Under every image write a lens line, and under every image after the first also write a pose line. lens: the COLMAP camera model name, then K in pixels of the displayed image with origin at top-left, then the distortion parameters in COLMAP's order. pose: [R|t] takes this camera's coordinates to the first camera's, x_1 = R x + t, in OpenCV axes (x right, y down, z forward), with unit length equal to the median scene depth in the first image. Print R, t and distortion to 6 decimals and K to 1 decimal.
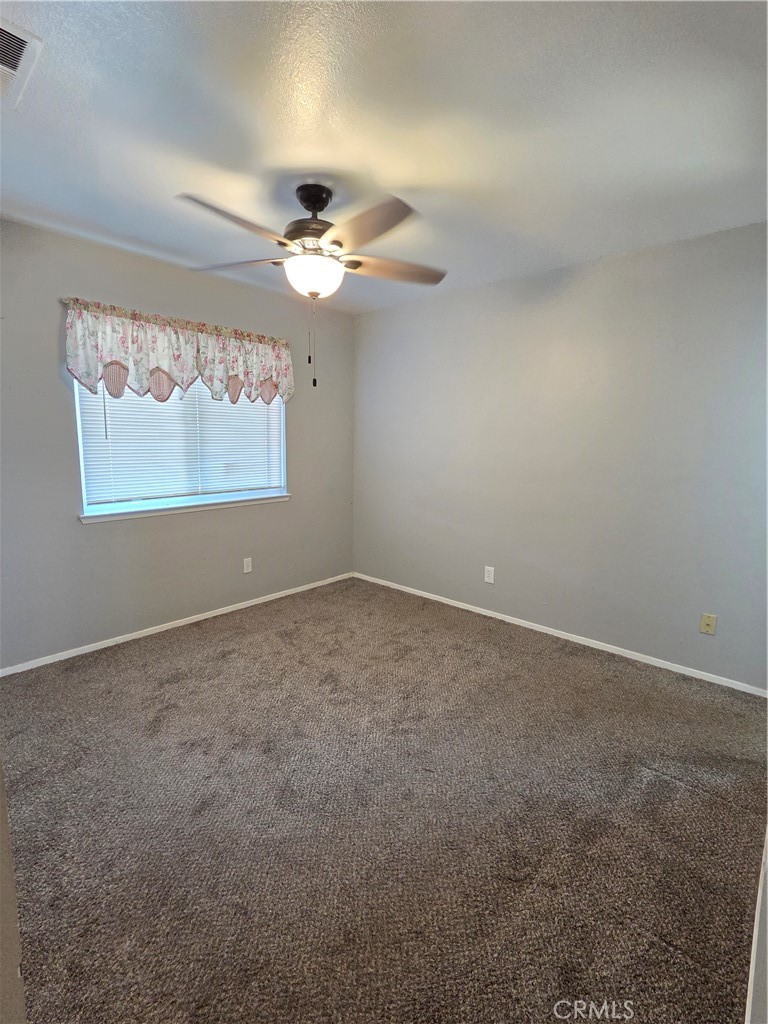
lens RADIAL K [[481.2, 0, 380.0], [0, 481.2, 512.1], [0, 0, 1]] dist [-0.002042, -0.000334]
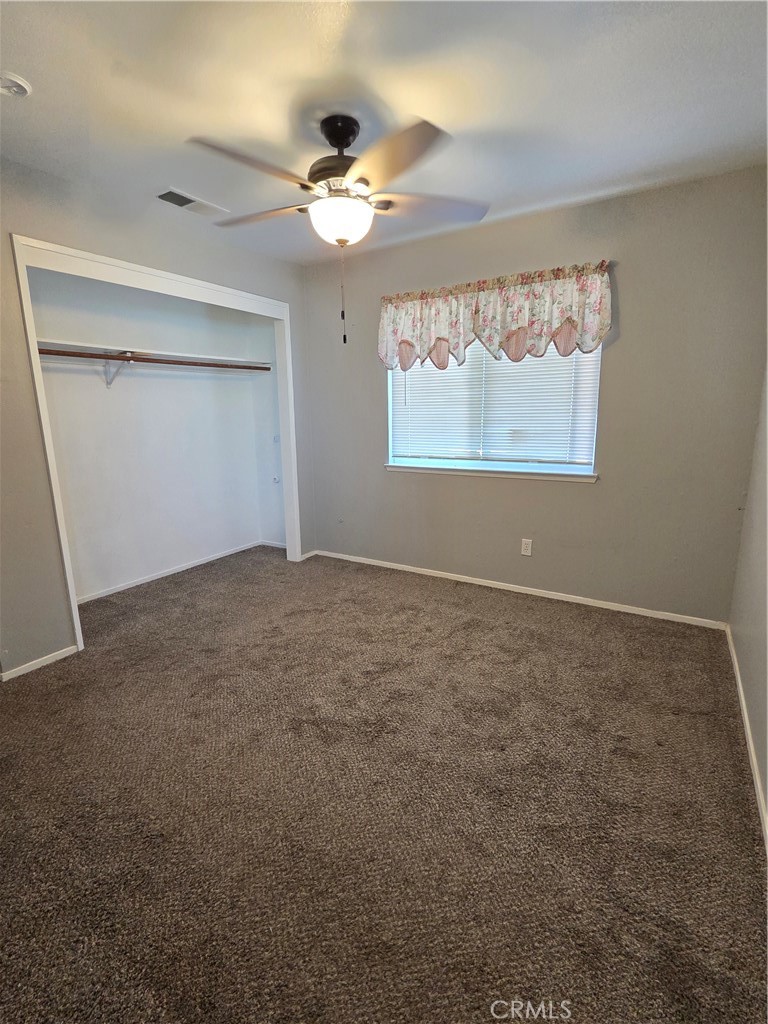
lens RADIAL K [[481.2, 0, 380.0], [0, 481.2, 512.1], [0, 0, 1]] dist [-0.002042, -0.000334]
pose [[0.164472, 0.190487, -0.967814, 0.623067], [-0.131999, 0.976601, 0.169785, -0.079162], [0.977510, 0.099826, 0.185768, 0.679397]]
